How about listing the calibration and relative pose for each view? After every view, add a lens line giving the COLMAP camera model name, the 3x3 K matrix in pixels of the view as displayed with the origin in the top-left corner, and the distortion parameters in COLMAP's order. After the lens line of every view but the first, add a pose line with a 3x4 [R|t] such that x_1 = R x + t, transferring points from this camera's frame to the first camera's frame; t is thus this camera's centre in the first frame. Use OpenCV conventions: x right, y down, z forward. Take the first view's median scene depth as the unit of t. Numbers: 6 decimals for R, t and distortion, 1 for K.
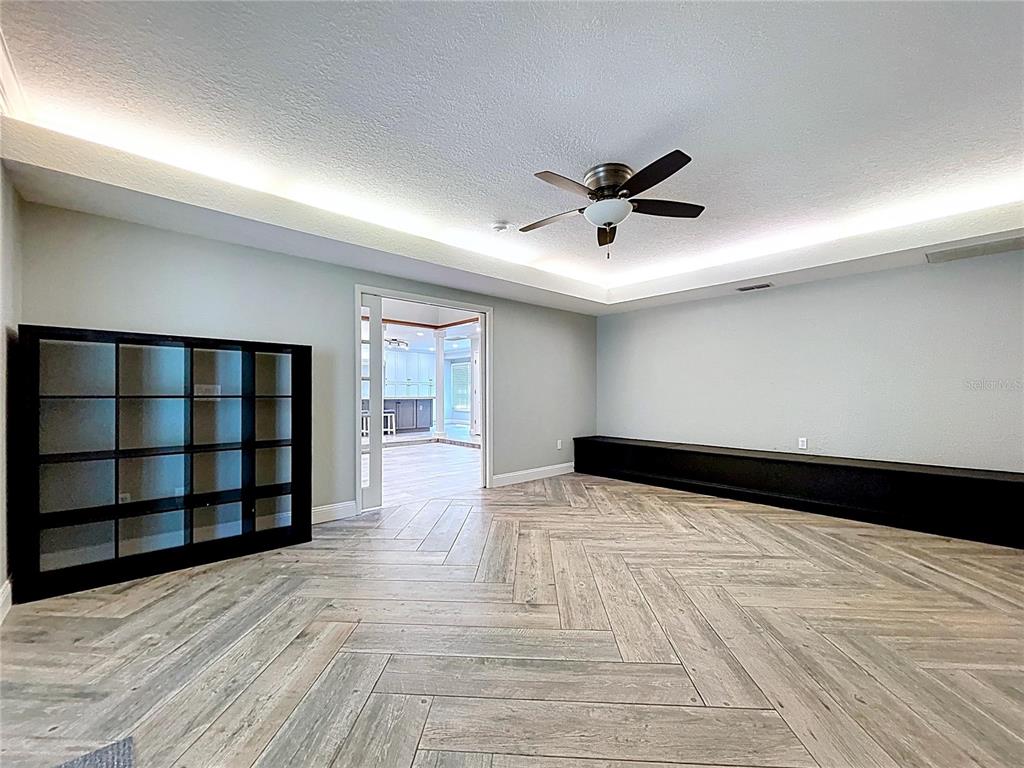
lens RADIAL K [[416.7, 0, 504.7], [0, 416.7, 393.4], [0, 0, 1]] dist [0.000339, 0.000237]
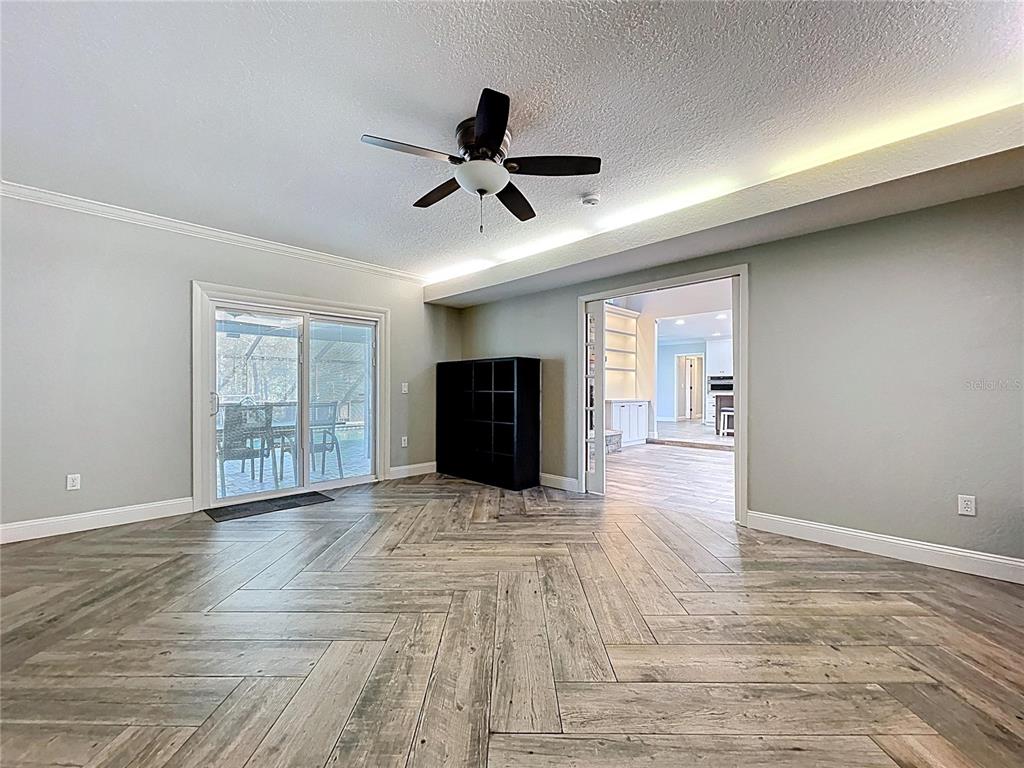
lens RADIAL K [[416.7, 0, 511.5], [0, 416.7, 388.8], [0, 0, 1]] dist [0.000339, 0.000237]
pose [[0.068777, -0.002915, -0.997628, 1.193514], [0.002544, 0.999993, -0.002746, 0.002152], [0.997629, -0.002349, 0.068784, 1.081094]]
